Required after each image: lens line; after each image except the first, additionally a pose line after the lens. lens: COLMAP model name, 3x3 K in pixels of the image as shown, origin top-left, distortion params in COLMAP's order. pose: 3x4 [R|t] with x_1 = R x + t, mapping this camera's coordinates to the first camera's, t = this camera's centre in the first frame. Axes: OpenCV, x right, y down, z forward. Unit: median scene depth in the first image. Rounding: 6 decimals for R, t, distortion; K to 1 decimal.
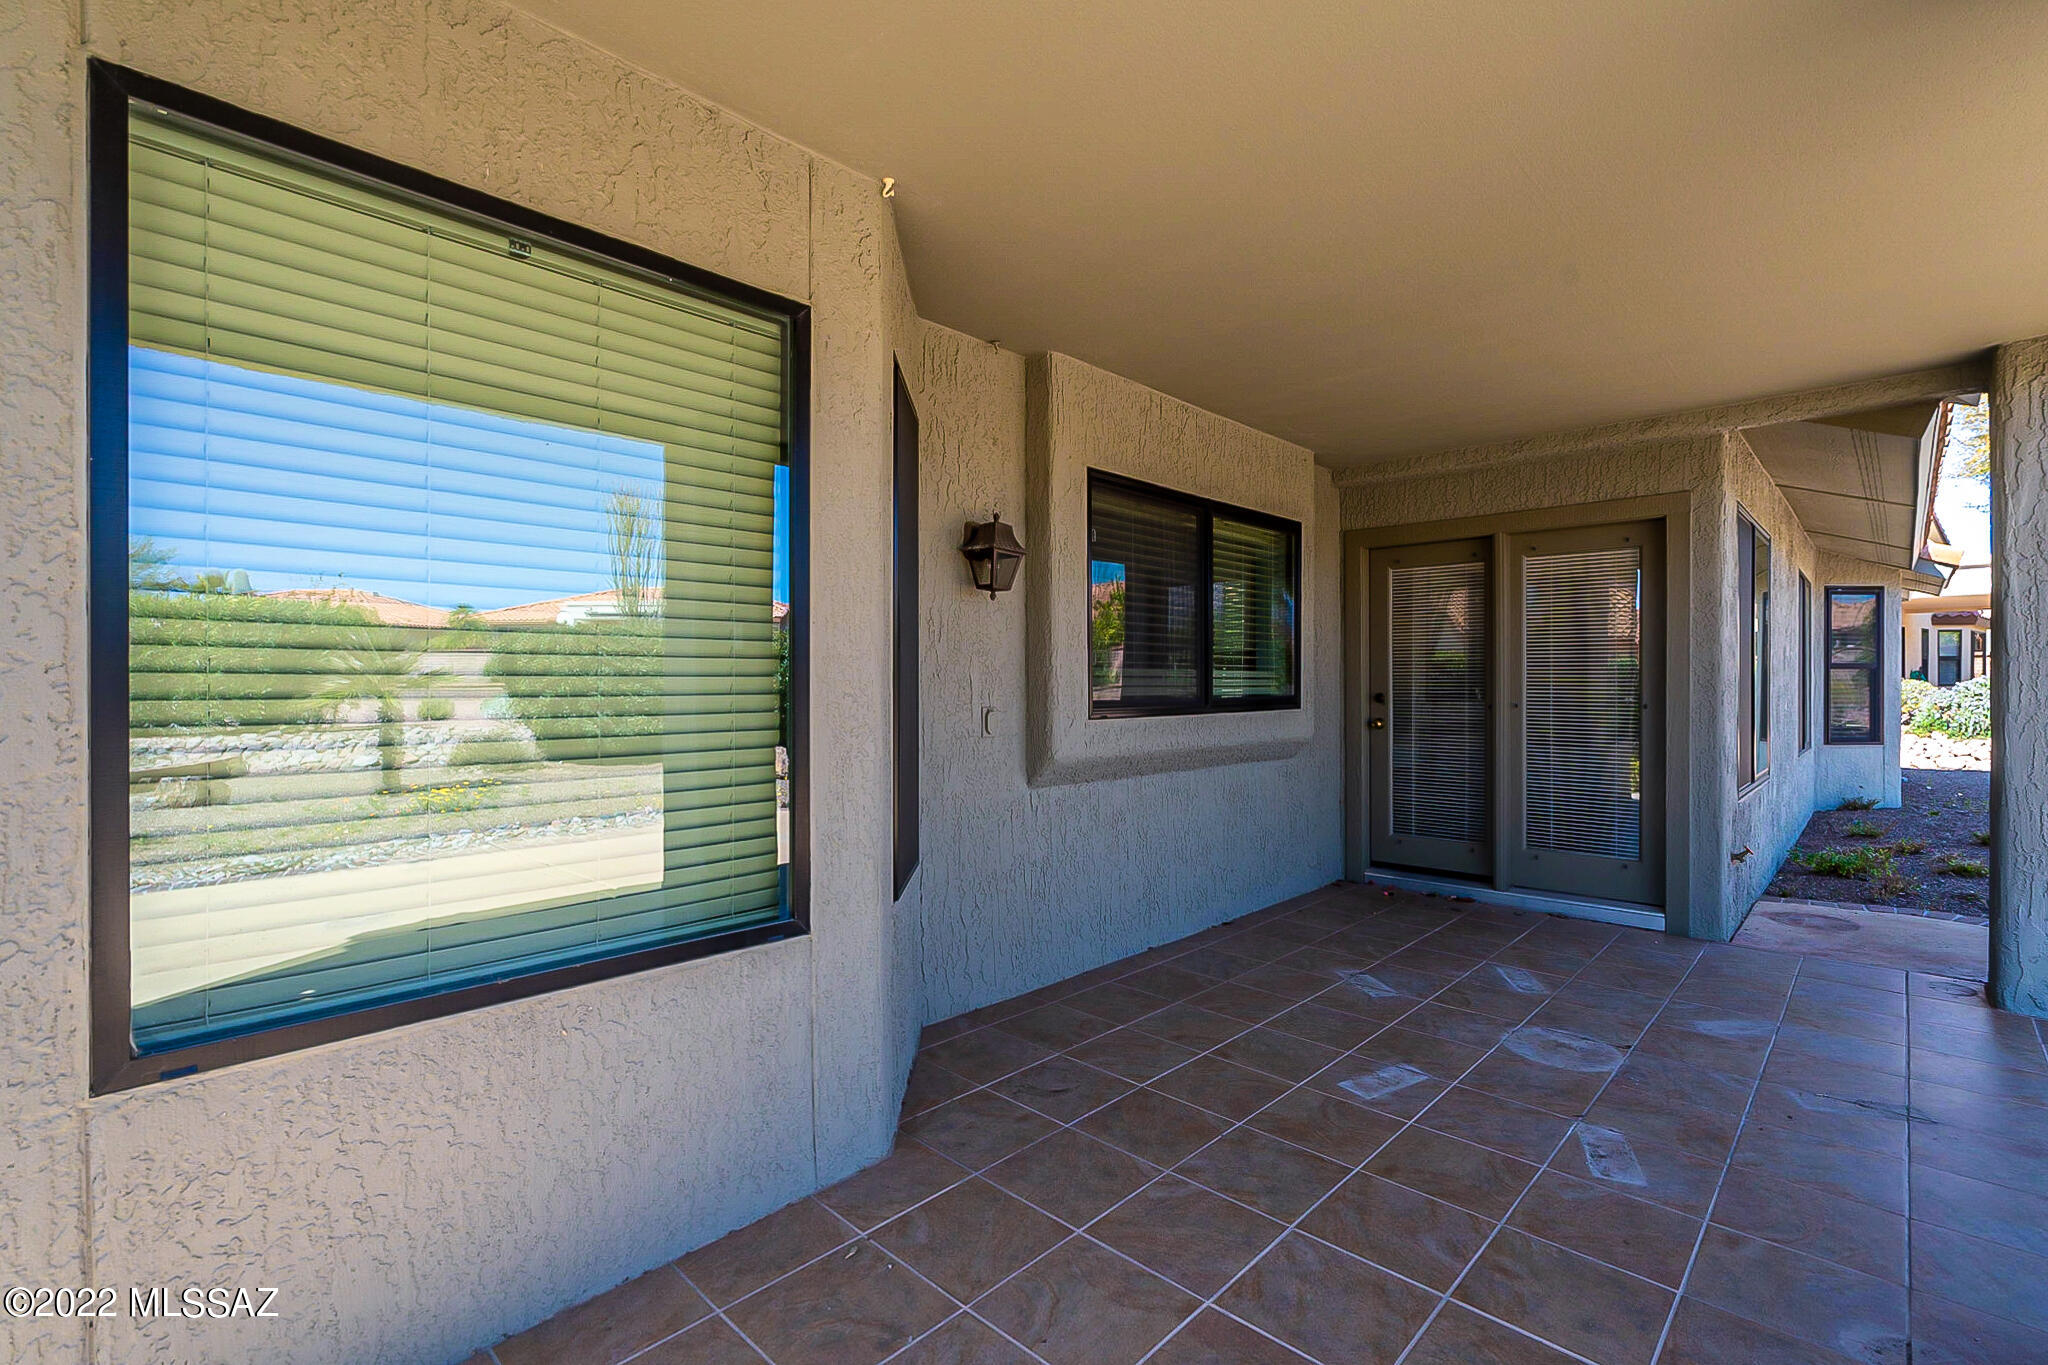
lens RADIAL K [[928.4, 0, 1032.6], [0, 928.4, 686.4], [0, 0, 1]] dist [-0.001562, -0.000219]
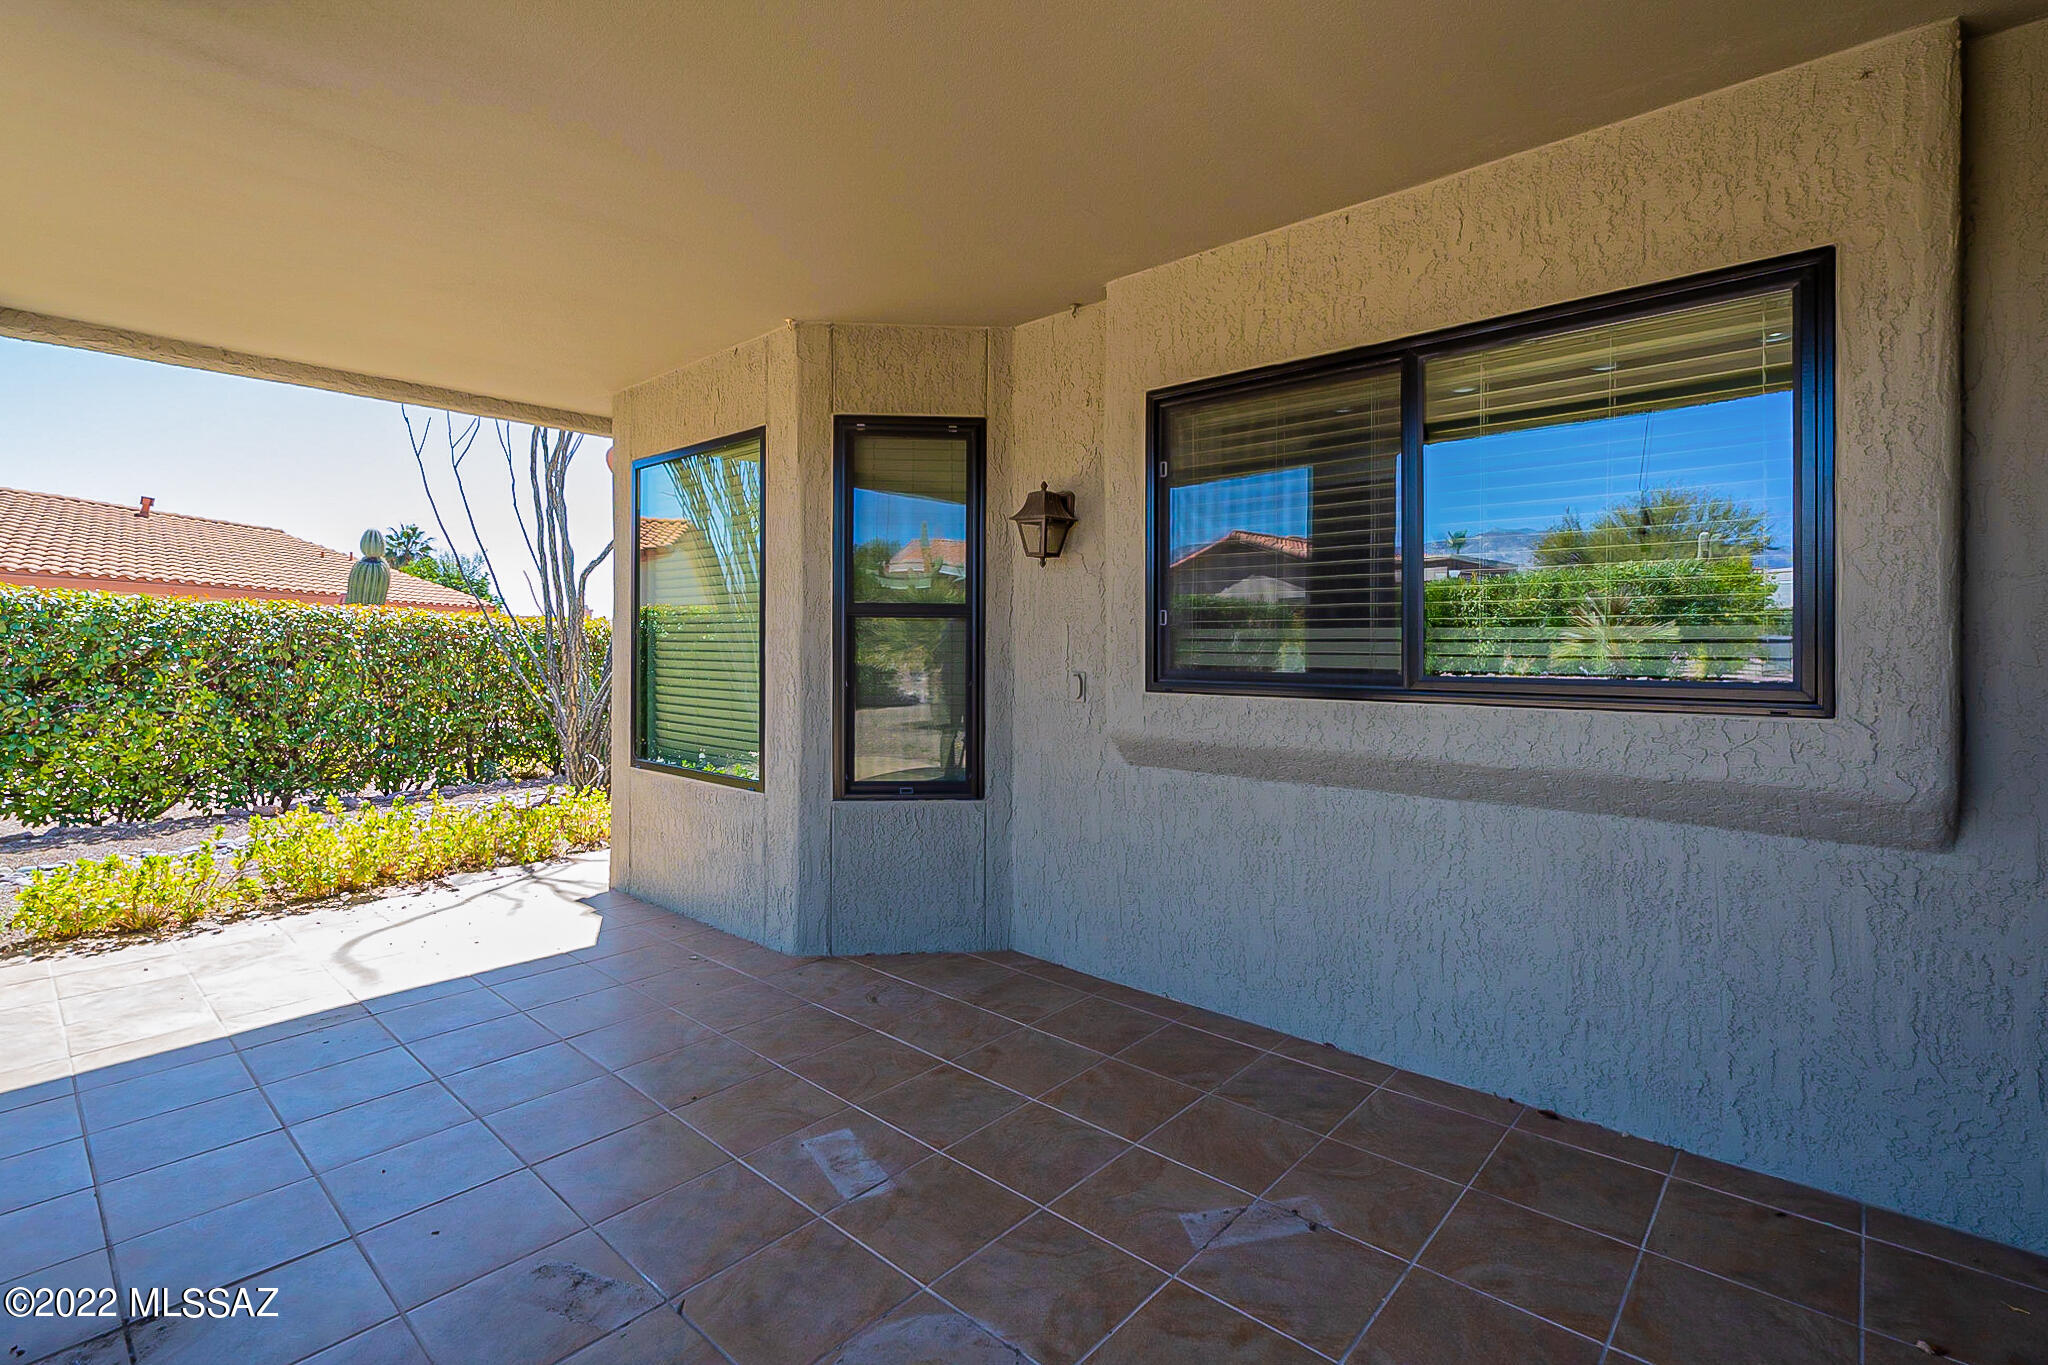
lens RADIAL K [[912.7, 0, 1035.9], [0, 912.7, 650.0], [0, 0, 1]] dist [-0.001437, -0.000137]
pose [[0.036803, 0.004598, -0.999312, 0.878380], [-0.003450, 0.999984, 0.004475, -0.005421], [0.999317, 0.003283, 0.036818, 0.865689]]
